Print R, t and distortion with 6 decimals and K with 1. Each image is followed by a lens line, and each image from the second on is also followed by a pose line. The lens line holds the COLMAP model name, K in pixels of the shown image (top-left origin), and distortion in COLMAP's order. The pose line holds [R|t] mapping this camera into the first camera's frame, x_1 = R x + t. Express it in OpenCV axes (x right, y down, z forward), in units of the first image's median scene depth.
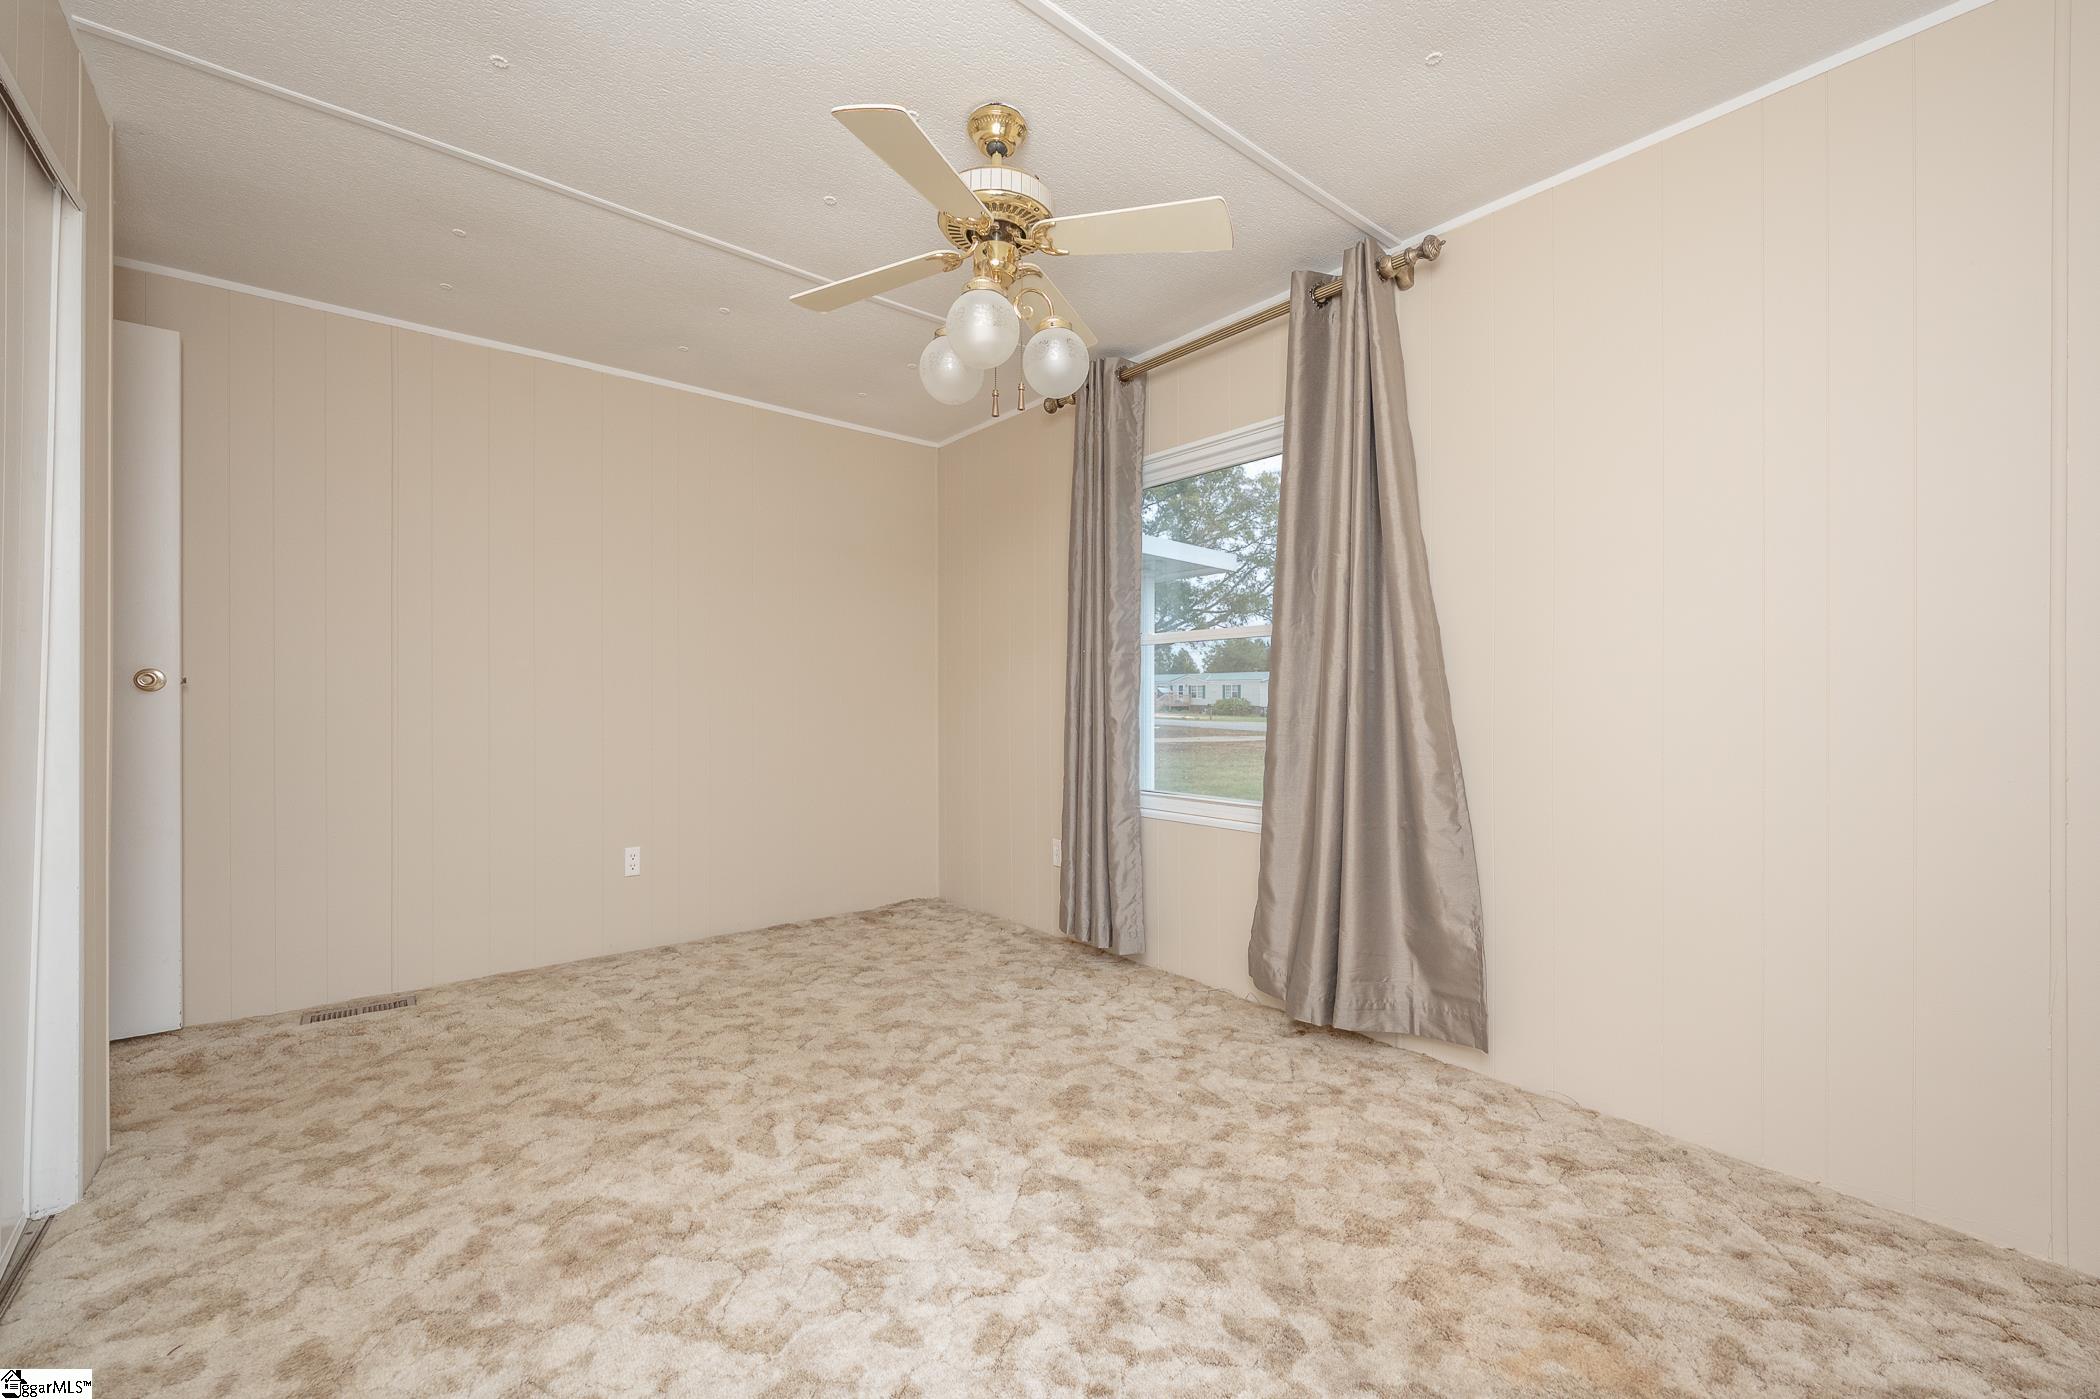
lens RADIAL K [[842.0, 0, 1044.4], [0, 842.0, 699.8], [0, 0, 1]] dist [-0.002283, -0.000103]
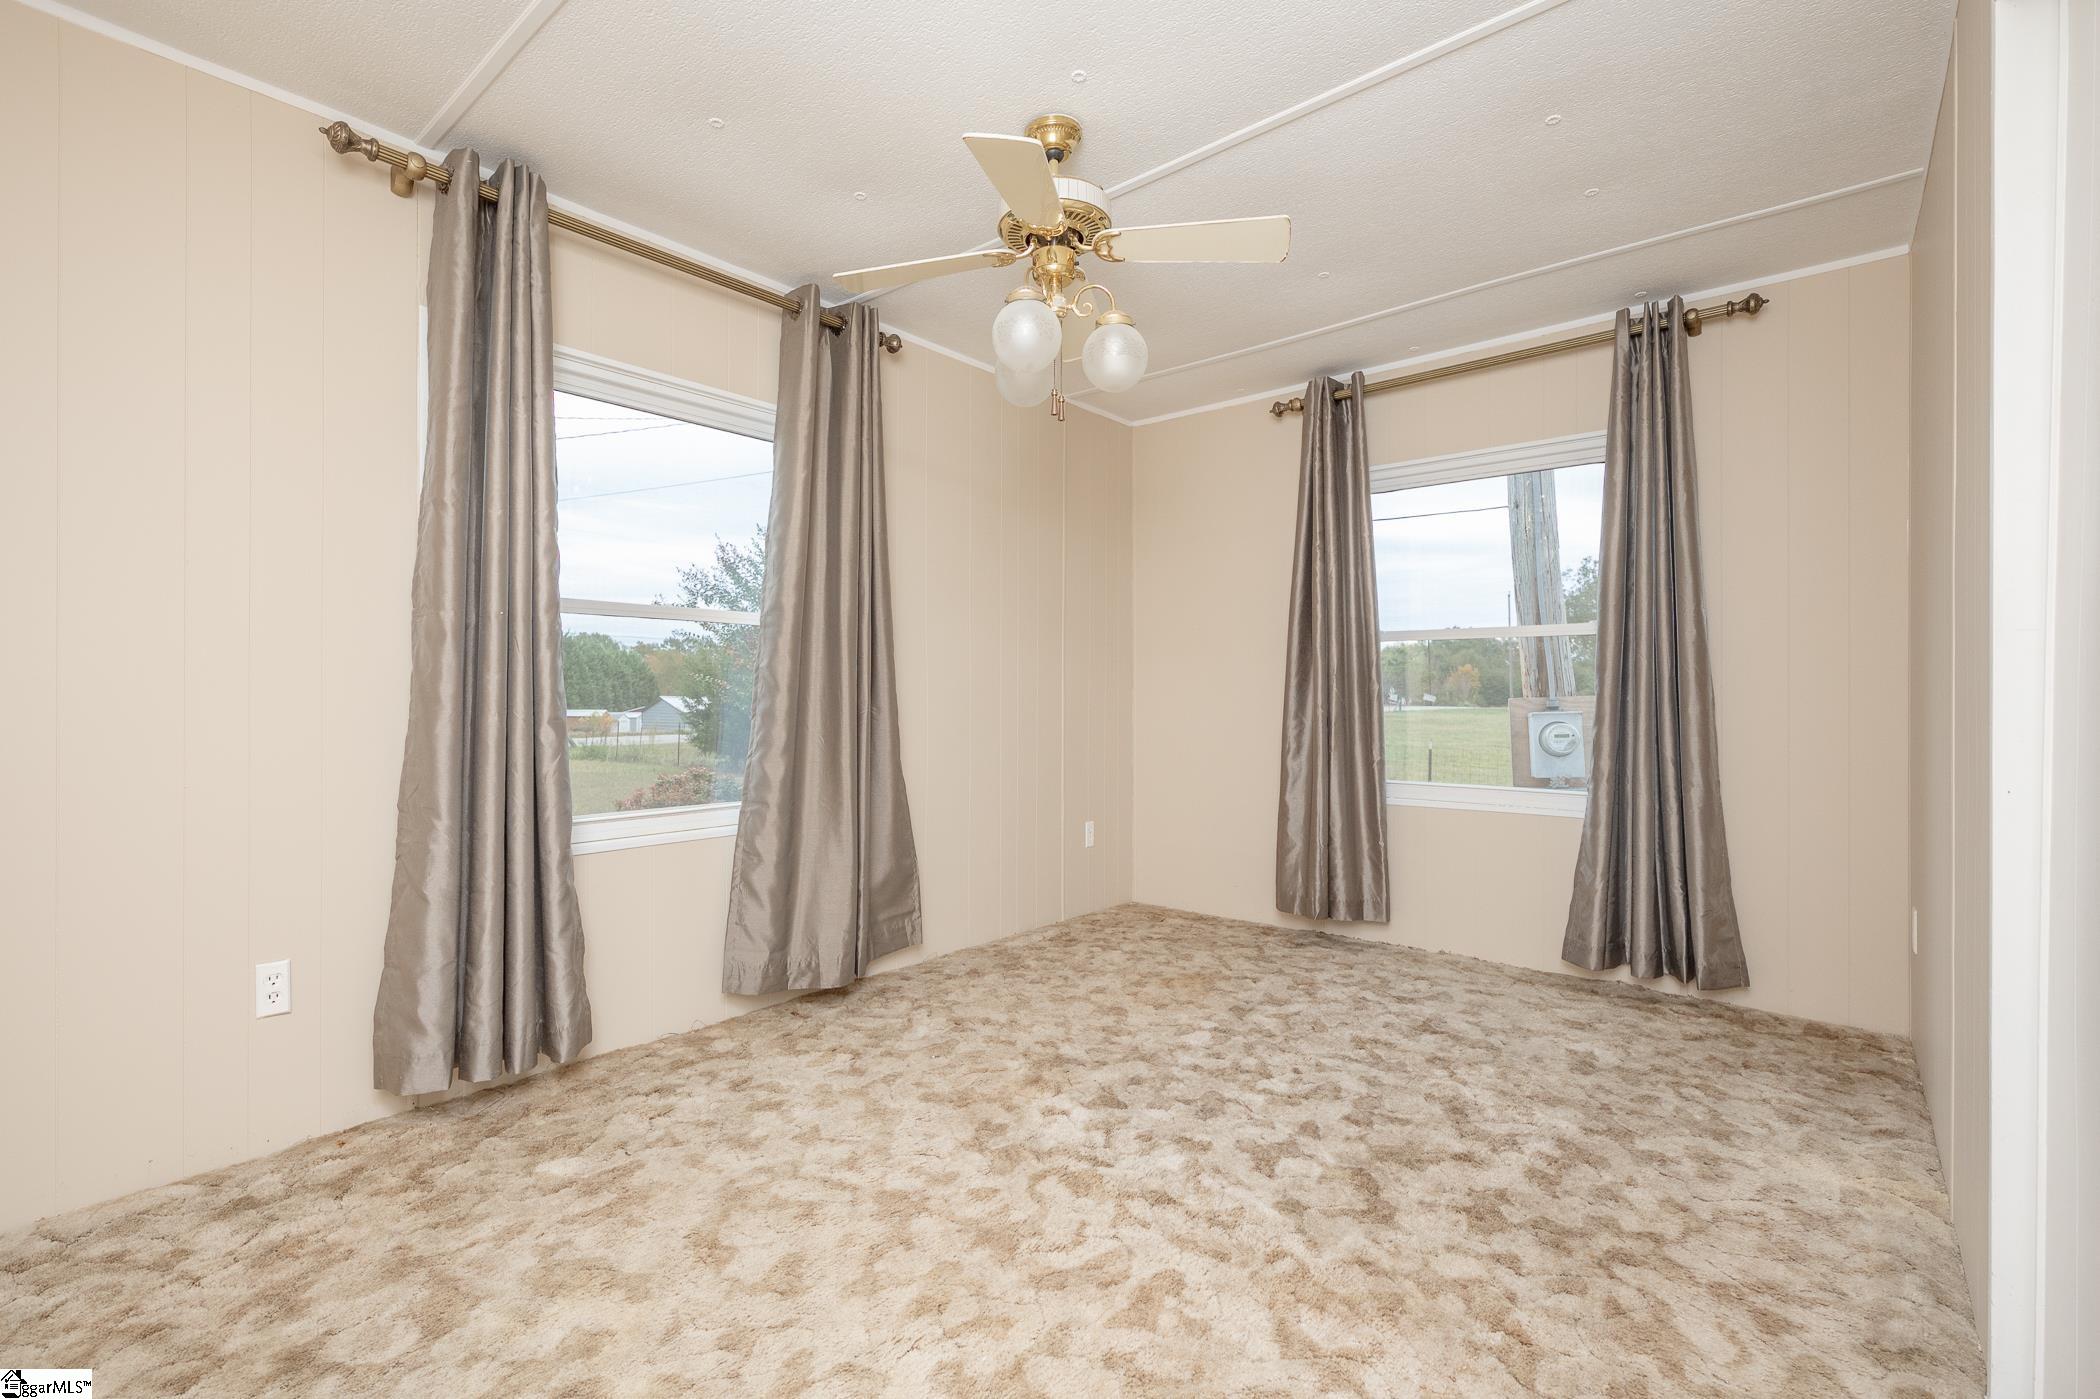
lens RADIAL K [[914.0, 0, 1047.0], [0, 914.0, 692.7], [0, 0, 1]] dist [0.000118, -0.000321]
pose [[-0.164440, 0.002039, 0.986385, -0.981949], [-0.001008, 0.999997, -0.002235, 0.005405], [-0.986387, -0.001361, -0.164438, 1.016194]]
